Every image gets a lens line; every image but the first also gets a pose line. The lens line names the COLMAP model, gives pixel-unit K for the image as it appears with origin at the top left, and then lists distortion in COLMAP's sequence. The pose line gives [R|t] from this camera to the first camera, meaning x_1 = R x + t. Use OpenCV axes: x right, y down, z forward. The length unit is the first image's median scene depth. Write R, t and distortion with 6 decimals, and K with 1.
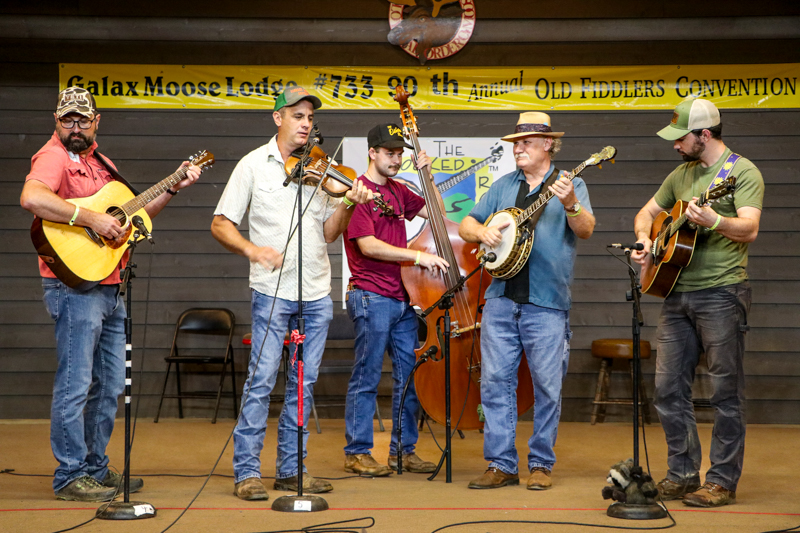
lens RADIAL K [[1856.1, 0, 399.8], [0, 1856.1, 266.9], [0, 0, 1]] dist [-0.476470, 0.000000]
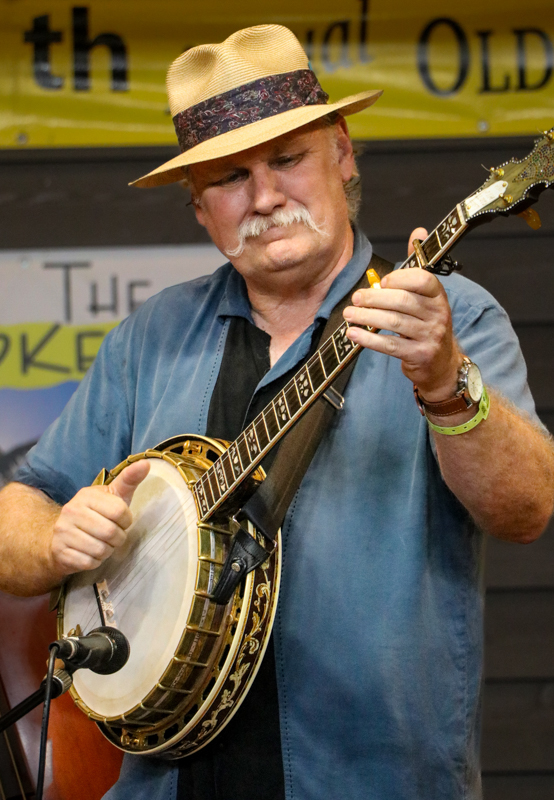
lens RADIAL K [[5313.6, 0, 277.4], [0, 5313.6, 400.4], [0, 0, 1]] dist [0.828862, 0.000000]
pose [[0.999073, -0.039521, 0.017044, 0.059710], [0.040549, 0.997066, -0.064923, 0.005657], [-0.014428, 0.065554, 0.997745, 0.352158]]
